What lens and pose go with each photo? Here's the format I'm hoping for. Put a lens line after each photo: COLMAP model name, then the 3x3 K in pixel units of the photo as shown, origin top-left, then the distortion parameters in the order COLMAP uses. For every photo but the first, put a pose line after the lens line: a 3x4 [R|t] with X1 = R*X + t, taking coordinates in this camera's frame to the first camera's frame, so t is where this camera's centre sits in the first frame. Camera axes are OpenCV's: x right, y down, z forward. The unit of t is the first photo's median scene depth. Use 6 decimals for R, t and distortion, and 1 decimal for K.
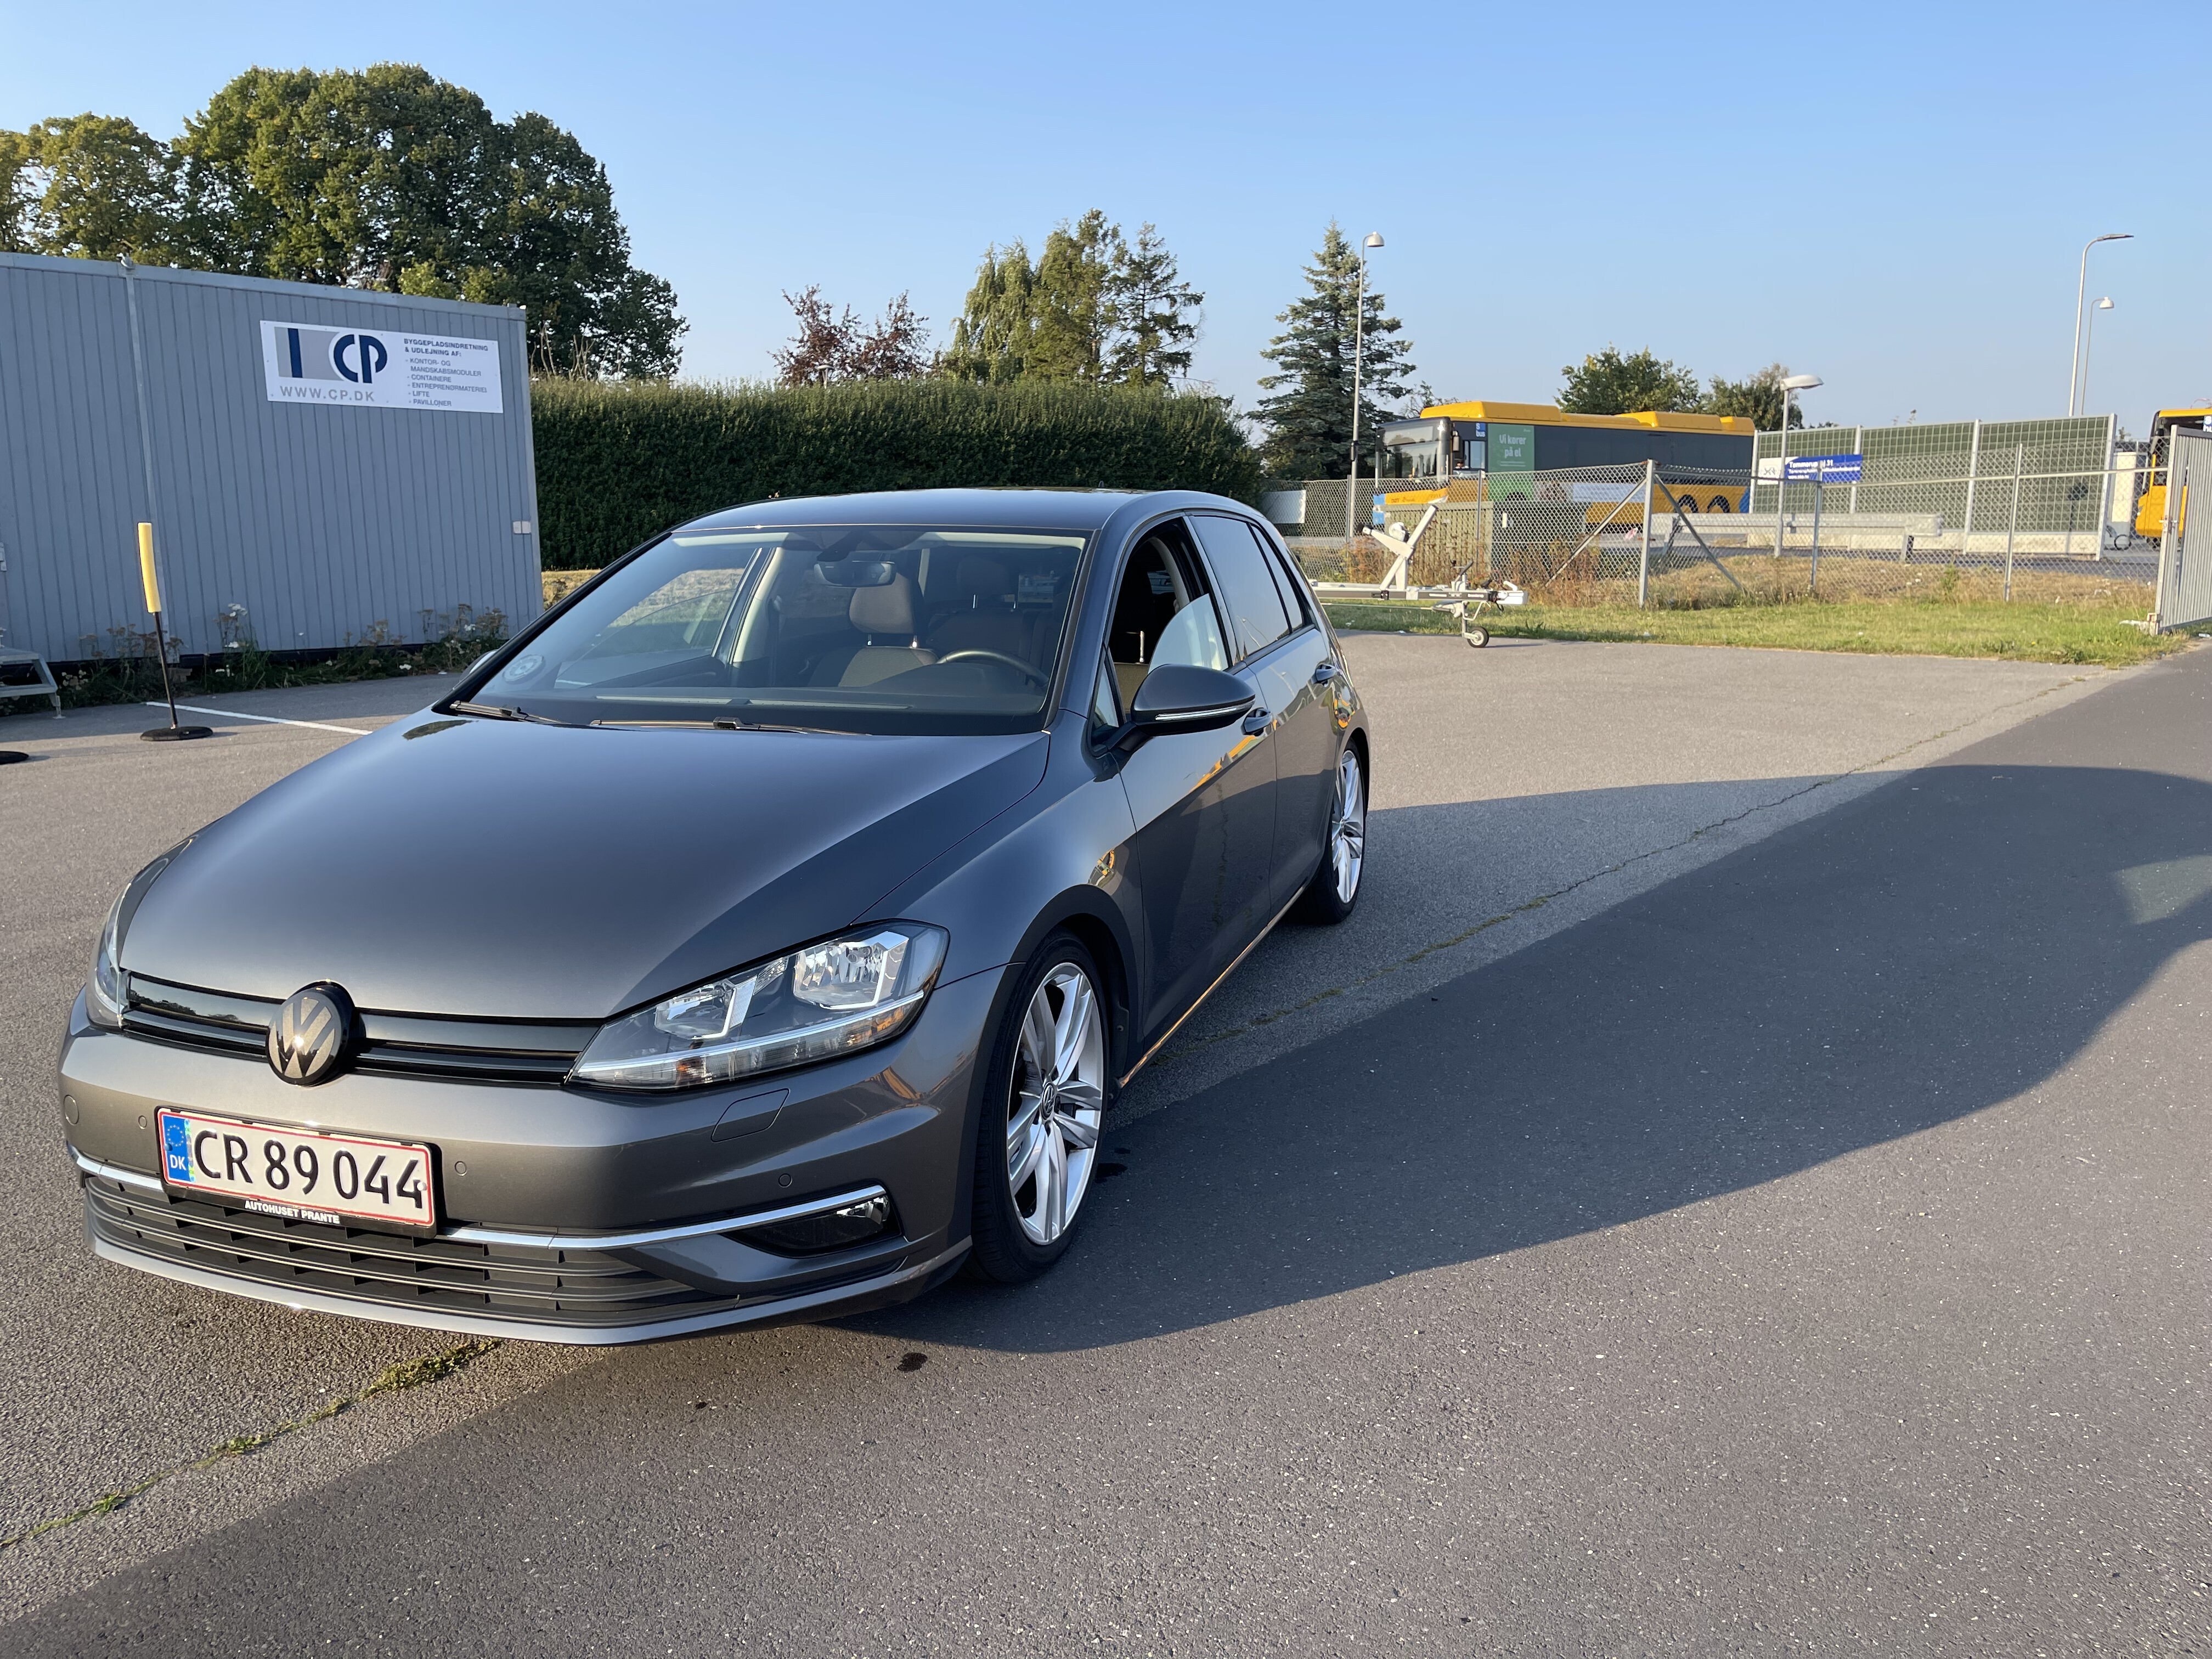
lens RADIAL K [[1654.9, 0, 1072.1], [0, 1654.9, 826.4], [0, 0, 1]] dist [0.065257, -0.095055]
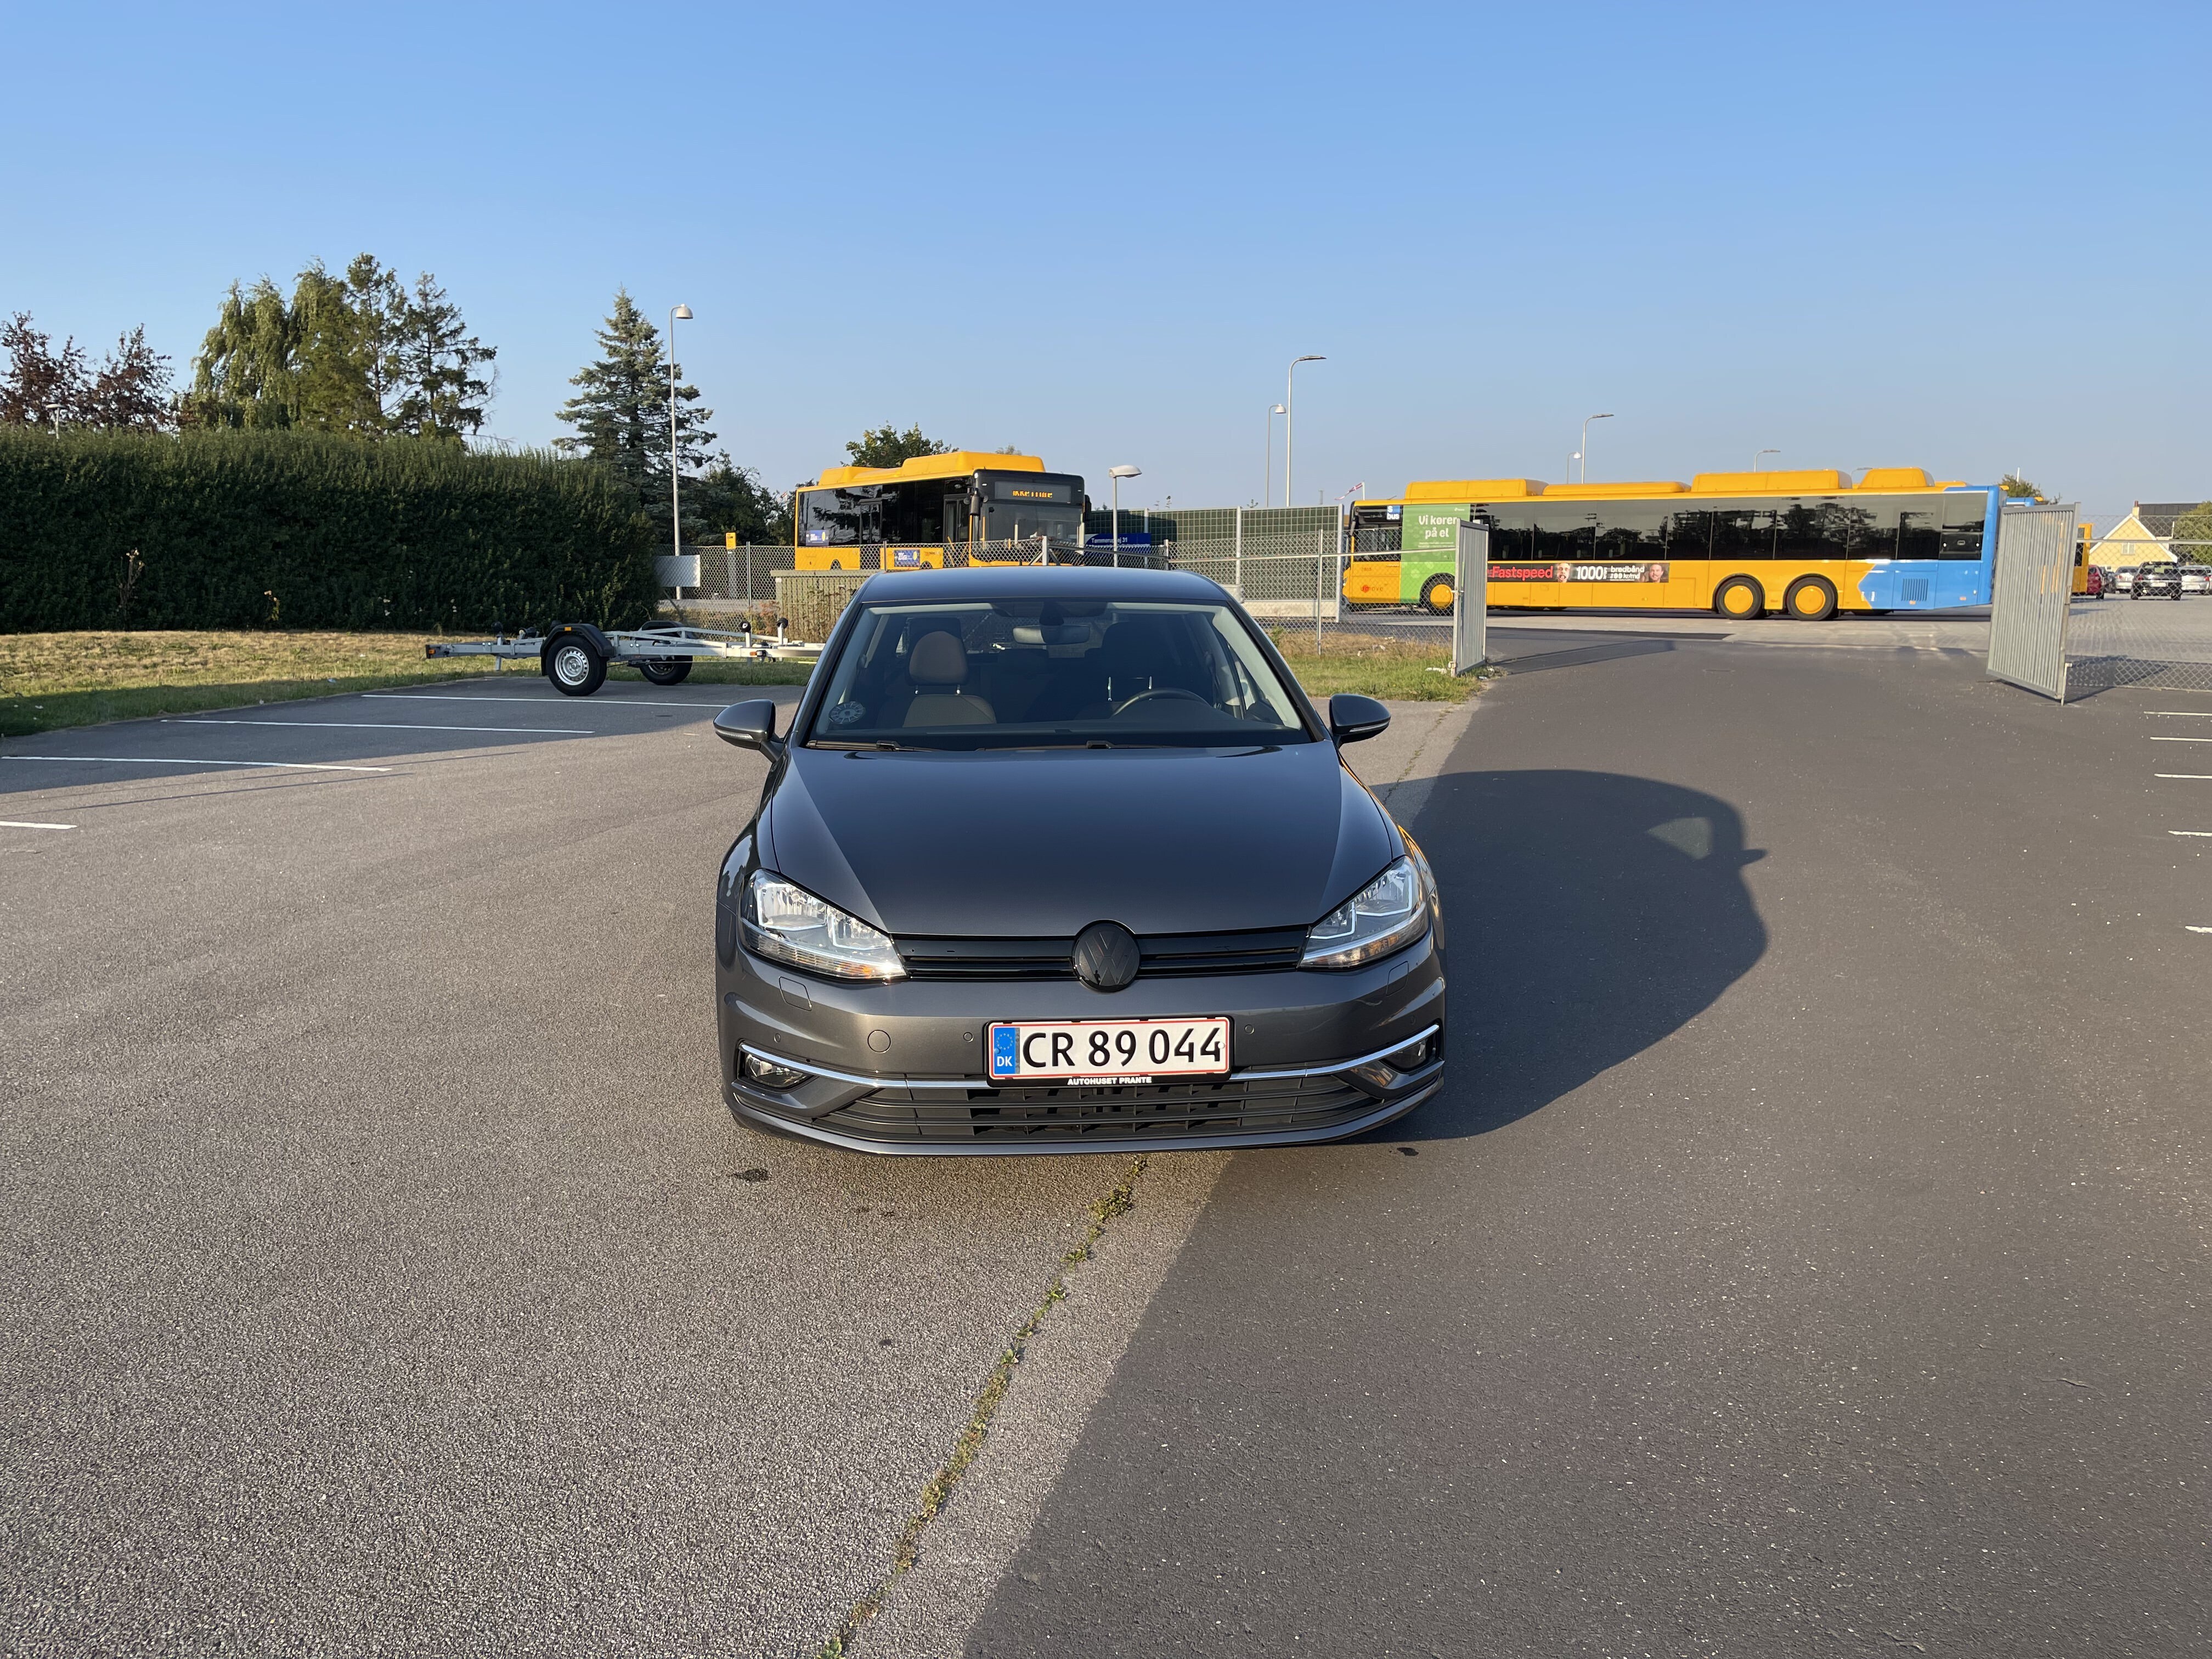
lens RADIAL K [[1654.9, 0, 1072.1], [0, 1654.9, 826.4], [0, 0, 1]] dist [0.065257, -0.095055]
pose [[0.906131, -0.055625, 0.419324, -0.101203], [0.071186, 0.997230, -0.021541, 0.004128], [-0.416965, 0.049369, 0.907581, -0.025532]]
